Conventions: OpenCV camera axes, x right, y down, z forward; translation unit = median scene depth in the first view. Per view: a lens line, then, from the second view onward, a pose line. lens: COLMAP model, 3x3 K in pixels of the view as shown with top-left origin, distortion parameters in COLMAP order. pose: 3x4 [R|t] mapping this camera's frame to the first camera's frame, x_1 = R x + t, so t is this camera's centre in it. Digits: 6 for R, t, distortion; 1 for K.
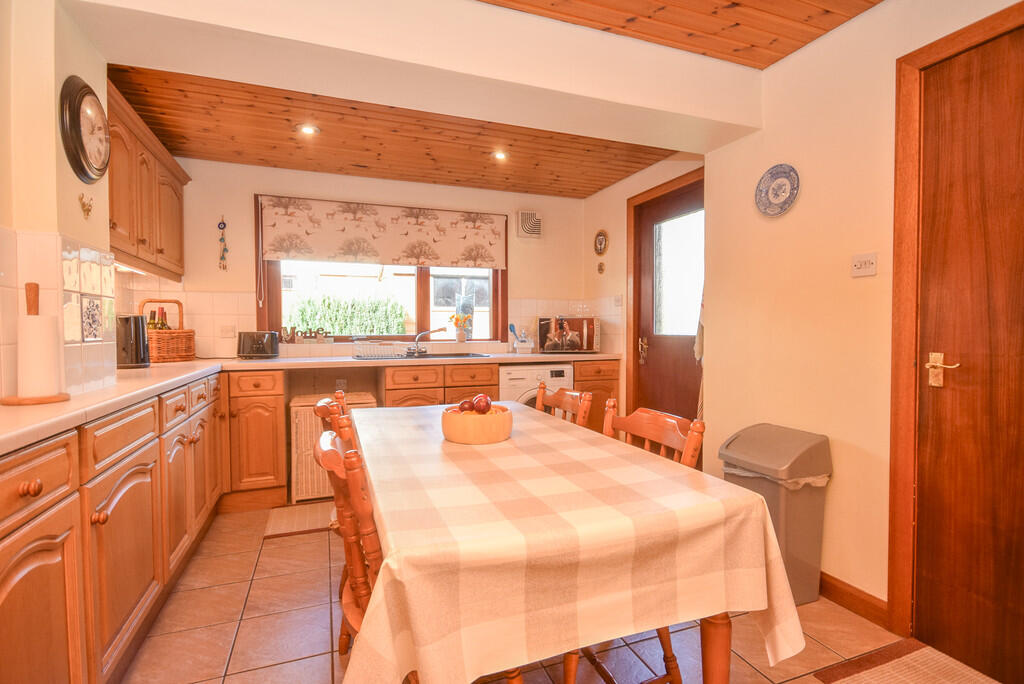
lens RADIAL K [[476.8, 0, 512.0], [0, 476.8, 342.0], [0, 0, 1]] dist [-0.001818, 0.000118]
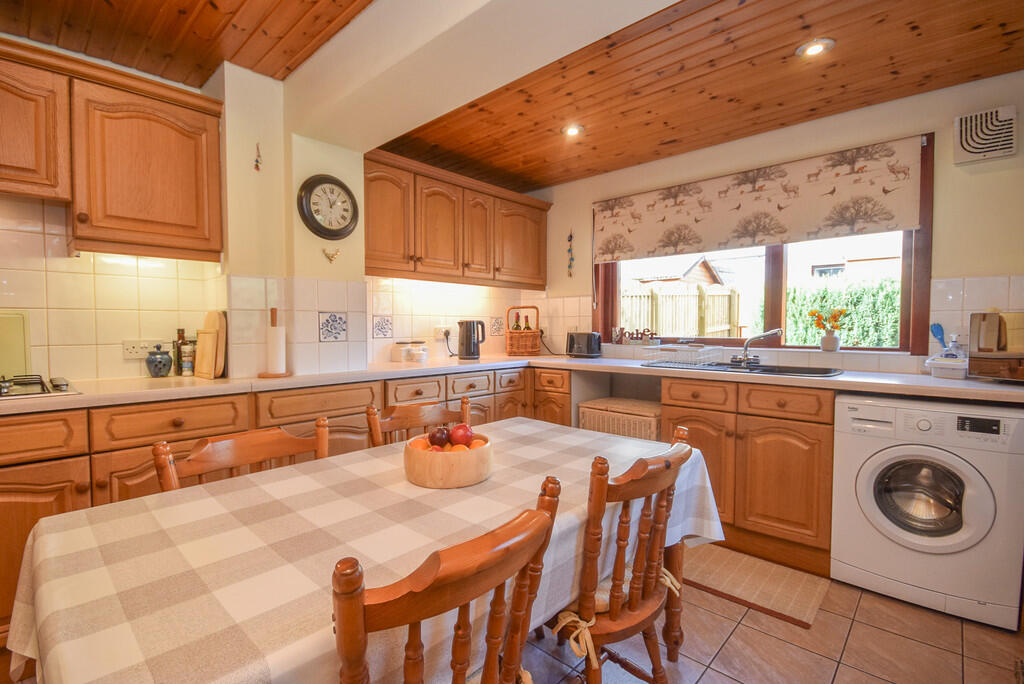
lens RADIAL K [[472.8, 0, 512.0], [0, 472.8, 342.0], [0, 0, 1]] dist [-0.012745, -0.000265]
pose [[0.439803, 0.032976, -0.897489, 0.325506], [-0.022354, 0.999418, 0.025766, -0.022044], [0.897816, 0.008731, 0.440284, 0.359392]]
